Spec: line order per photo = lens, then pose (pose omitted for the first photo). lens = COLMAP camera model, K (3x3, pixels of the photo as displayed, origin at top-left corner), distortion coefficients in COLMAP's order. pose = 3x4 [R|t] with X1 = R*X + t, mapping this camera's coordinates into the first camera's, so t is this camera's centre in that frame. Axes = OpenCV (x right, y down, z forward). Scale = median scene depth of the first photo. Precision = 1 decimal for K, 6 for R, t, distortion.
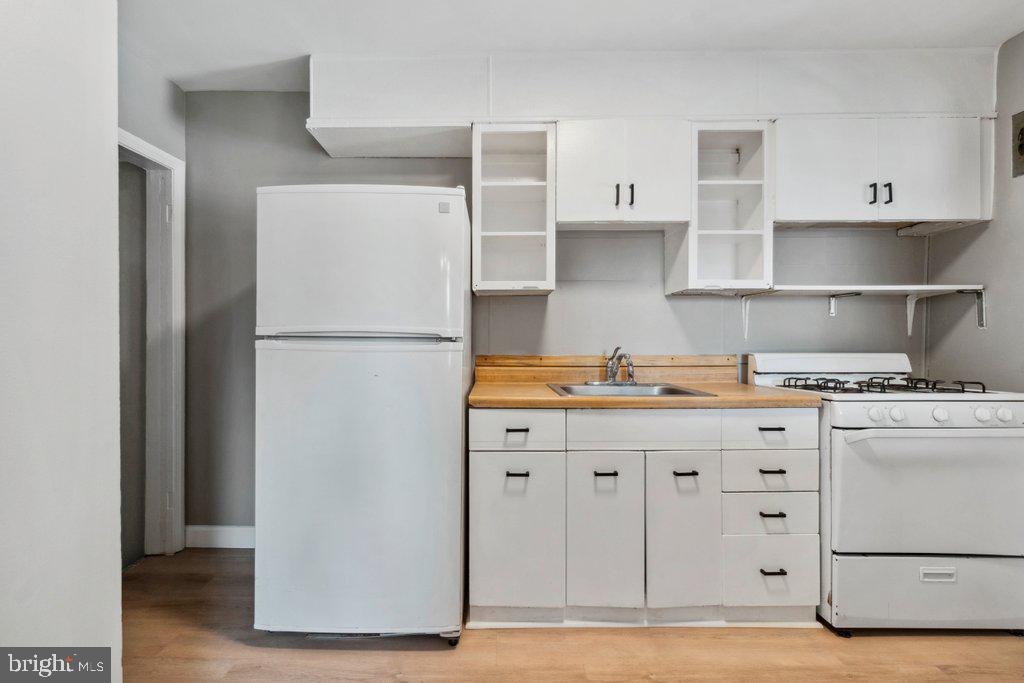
lens RADIAL K [[461.6, 0, 487.5], [0, 461.6, 344.0], [0, 0, 1]] dist [0.000011, 0.000067]
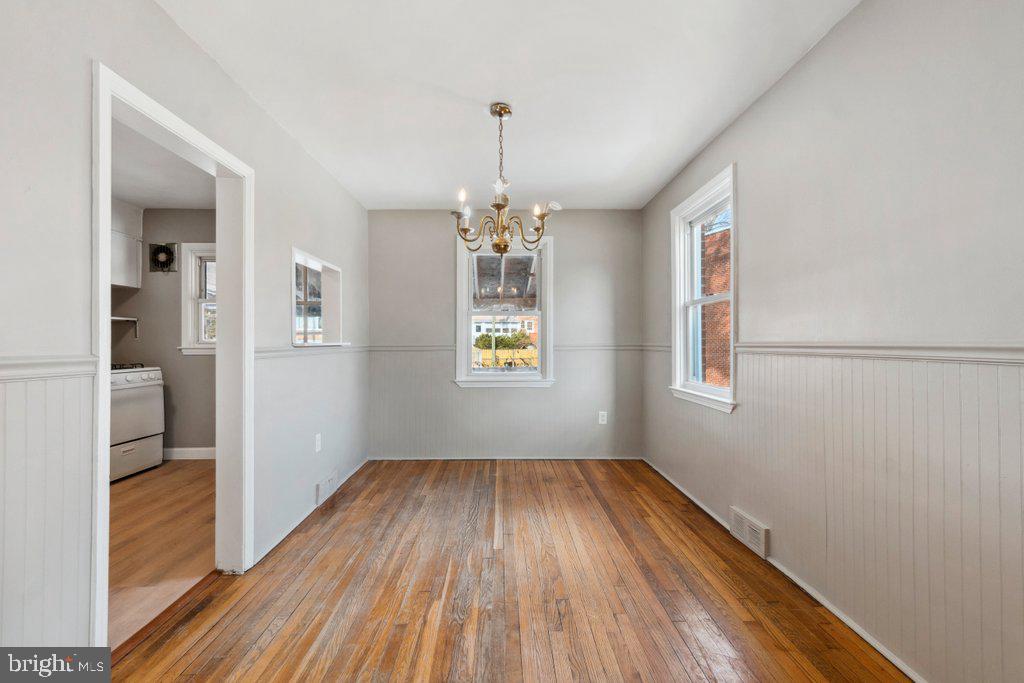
lens RADIAL K [[438.0, 0, 512.0], [0, 438.0, 341.5], [0, 0, 1]] dist [0.000780, 0.000245]
pose [[-0.044481, 0.003511, 0.999004, -0.999680], [0.003613, 0.999988, -0.003353, -0.009350], [-0.999004, 0.003460, -0.044493, -0.620836]]
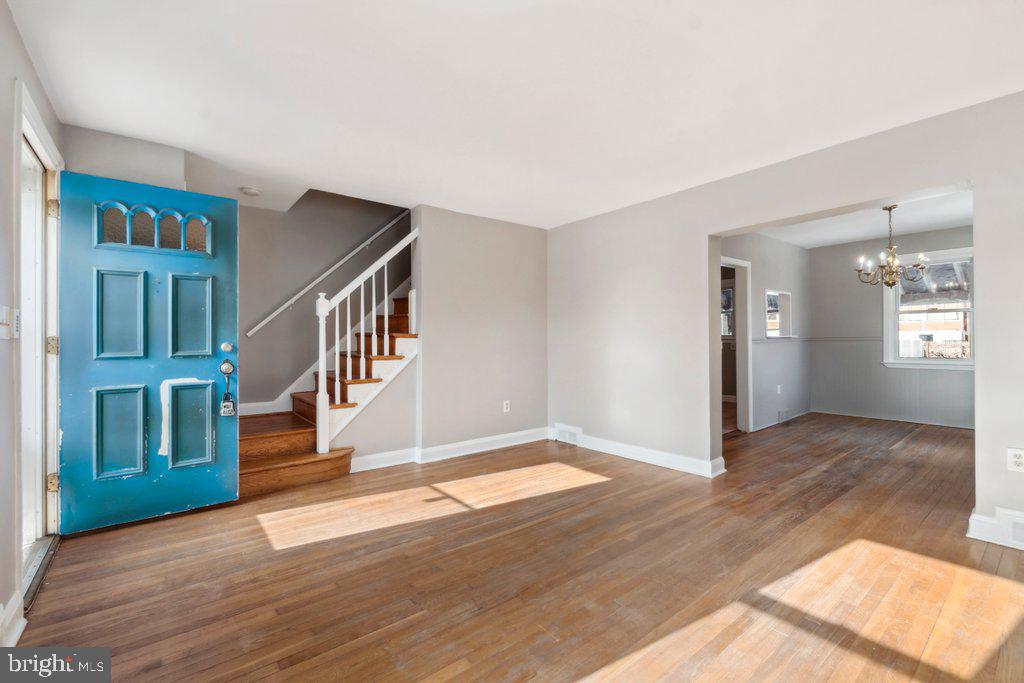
lens RADIAL K [[441.9, 0, 511.7], [0, 441.9, 338.2], [0, 0, 1]] dist [0.003923, 0.000473]
pose [[0.764470, -0.002794, 0.644654, -2.637335], [0.010682, 0.999908, -0.008333, 0.004058], [-0.644571, 0.013256, 0.764429, -1.102094]]
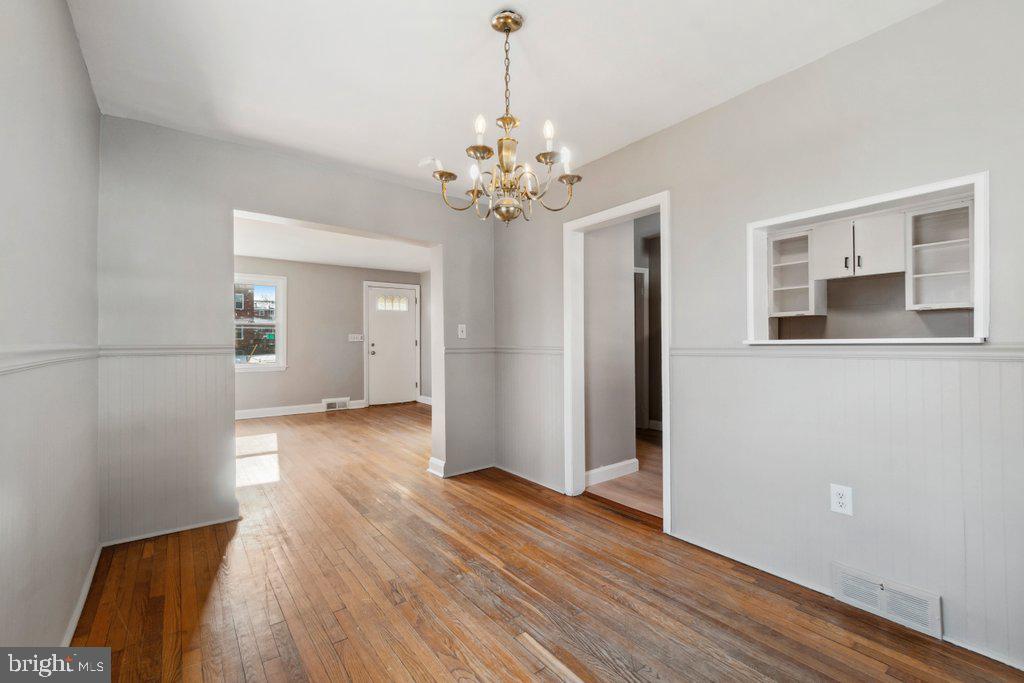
lens RADIAL K [[445.5, 0, 501.7], [0, 445.5, 340.9], [0, 0, 1]] dist [0.001692, 0.000301]
pose [[0.603911, -0.004057, -0.797041, 0.850760], [0.002655, 0.999992, -0.003078, -0.007924], [0.797047, -0.000257, 0.603917, -1.175483]]
